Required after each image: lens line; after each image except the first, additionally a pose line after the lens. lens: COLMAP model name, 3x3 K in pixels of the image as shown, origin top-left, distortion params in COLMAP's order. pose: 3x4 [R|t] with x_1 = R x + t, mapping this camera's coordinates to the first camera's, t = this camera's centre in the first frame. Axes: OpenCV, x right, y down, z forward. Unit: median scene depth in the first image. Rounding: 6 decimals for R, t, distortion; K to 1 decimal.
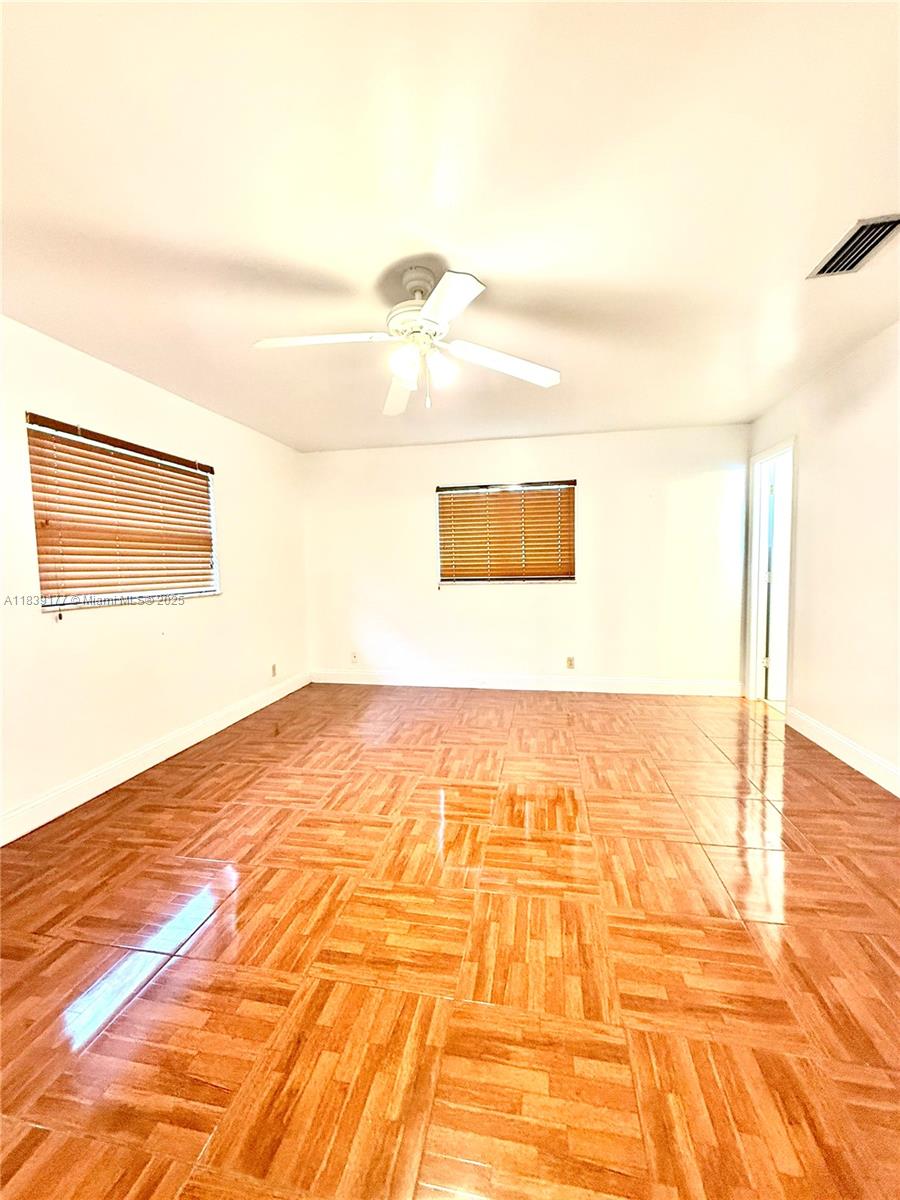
lens RADIAL K [[478.1, 0, 451.3], [0, 478.1, 599.0], [0, 0, 1]] dist [0.000511, -0.000126]
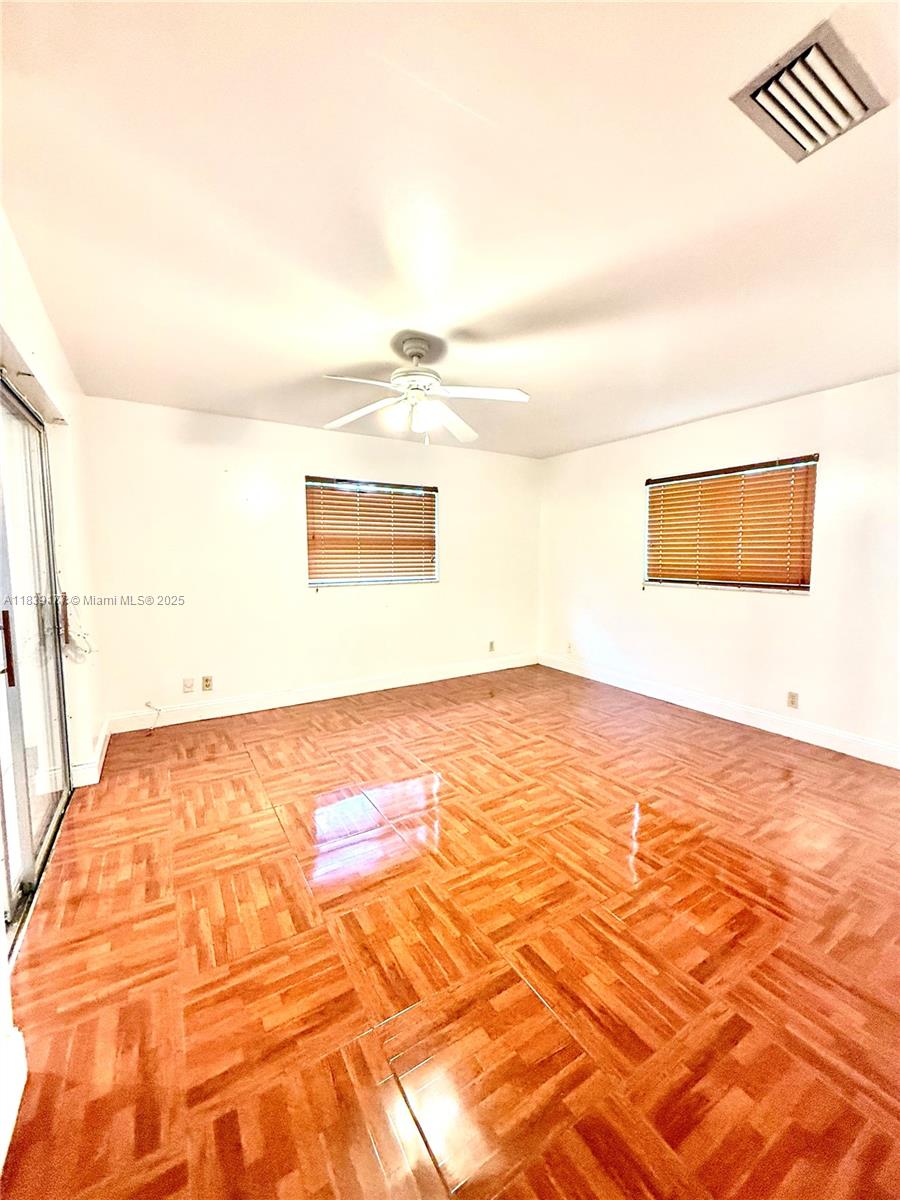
lens RADIAL K [[478.1, 0, 451.3], [0, 478.1, 599.0], [0, 0, 1]] dist [0.000511, -0.000126]
pose [[0.675554, 0.088257, -0.732009, 0.568288], [-0.063050, 0.996088, 0.061909, -0.050504], [0.734609, 0.004330, 0.678476, 0.123371]]
